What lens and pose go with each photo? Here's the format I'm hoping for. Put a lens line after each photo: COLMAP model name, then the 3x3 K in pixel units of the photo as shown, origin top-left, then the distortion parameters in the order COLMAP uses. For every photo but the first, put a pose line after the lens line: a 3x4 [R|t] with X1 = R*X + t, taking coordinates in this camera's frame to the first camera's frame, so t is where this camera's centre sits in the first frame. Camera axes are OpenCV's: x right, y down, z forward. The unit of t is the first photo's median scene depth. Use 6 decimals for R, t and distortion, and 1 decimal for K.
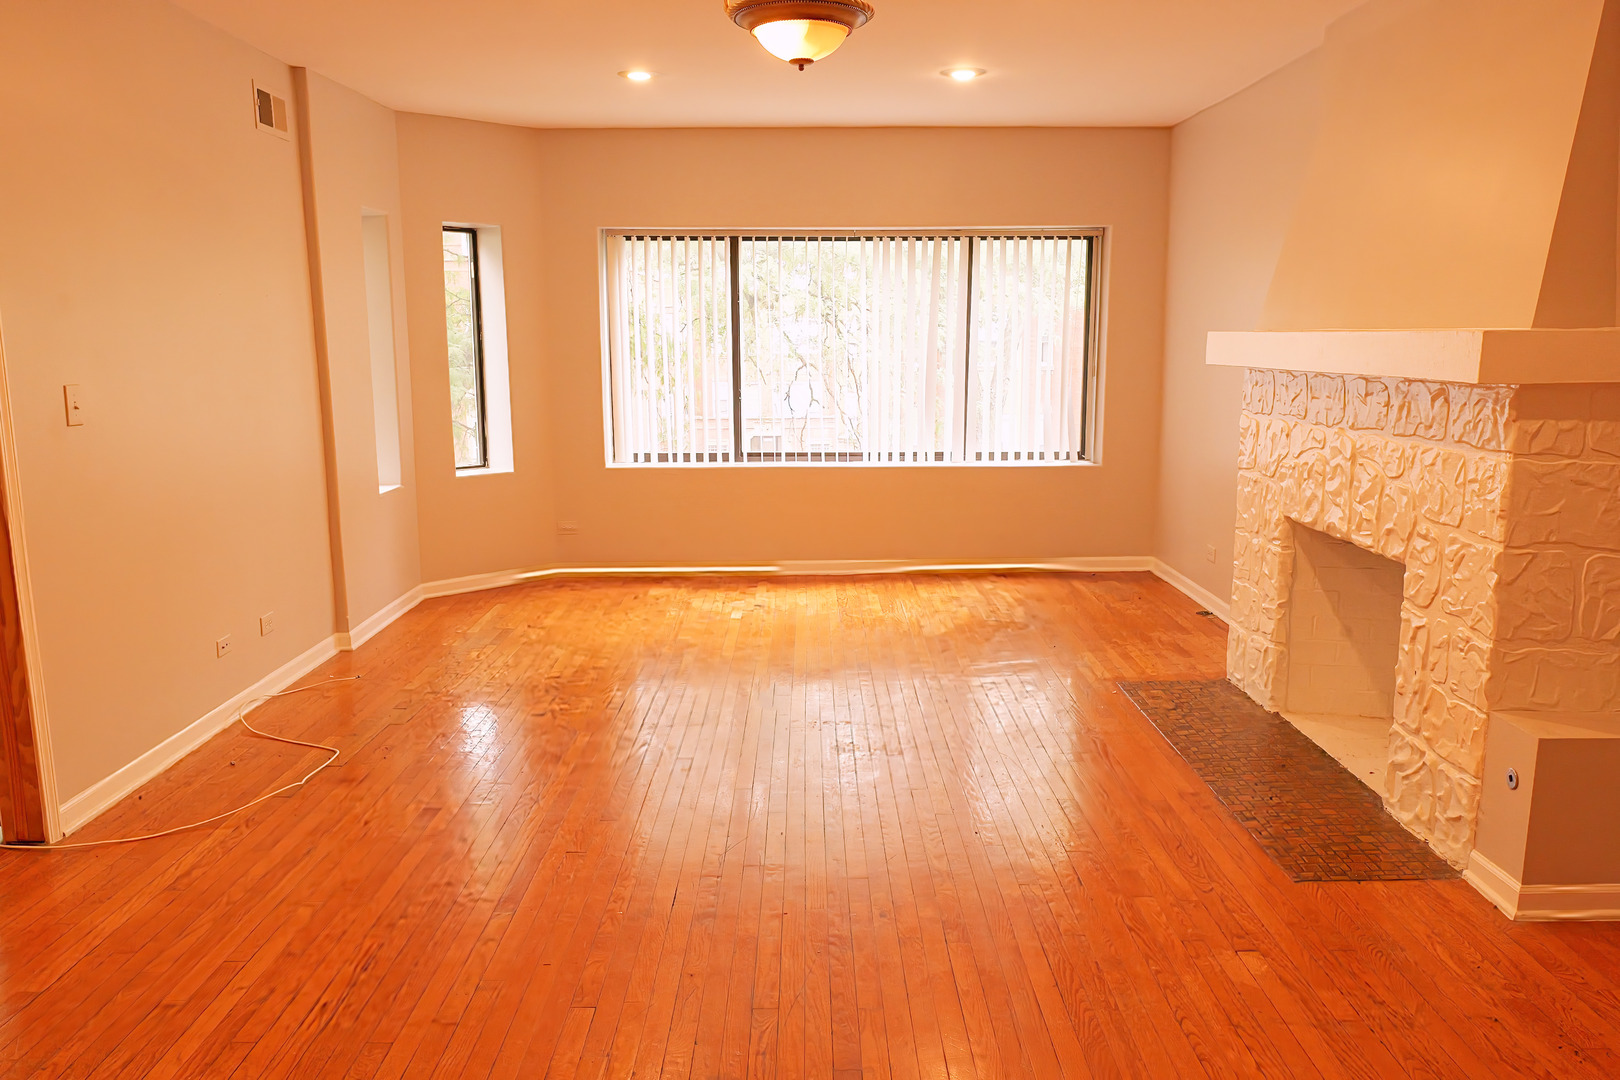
lens RADIAL K [[1233.4, 0, 806.6], [0, 1233.4, 538.8], [0, 0, 1]] dist [0.000082, -0.001718]
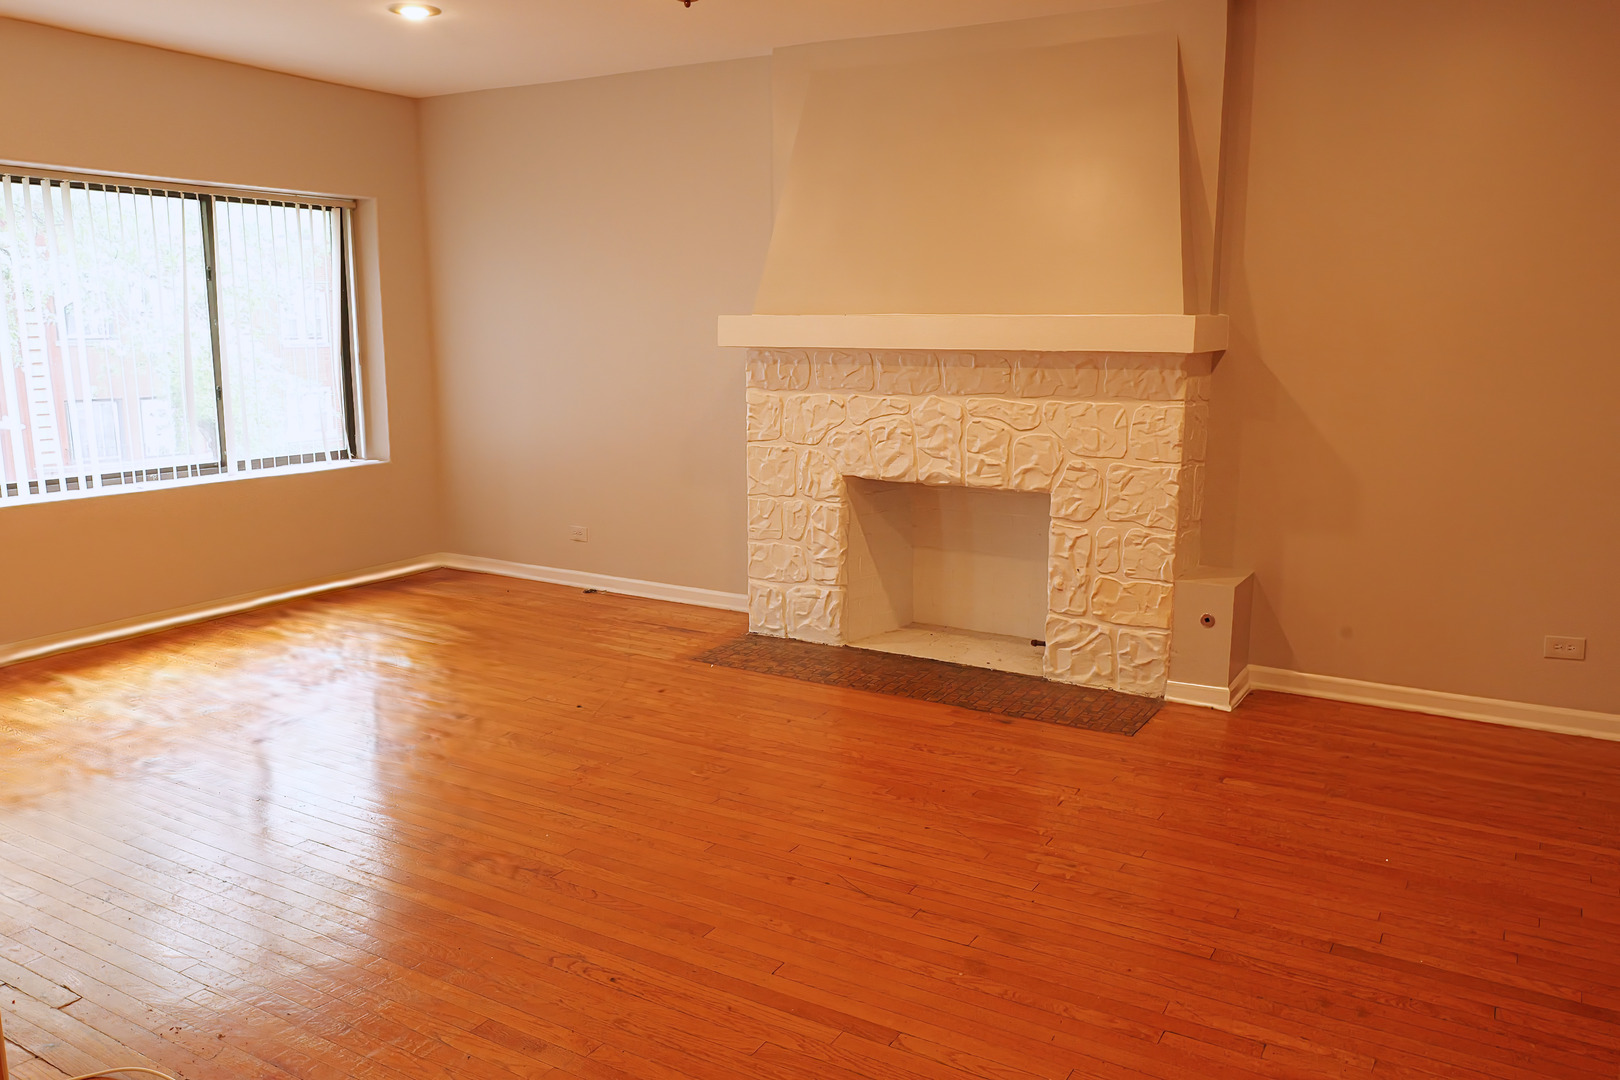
lens RADIAL K [[1280.7, 0, 810.0], [0, 1280.7, 540.0], [0, 0, 1]] dist [0.011651, 0.001153]
pose [[0.546817, -0.159841, 0.821853, -0.774772], [0.145641, 0.984801, 0.094631, -0.095008], [-0.824488, 0.067949, 0.561786, 0.436416]]
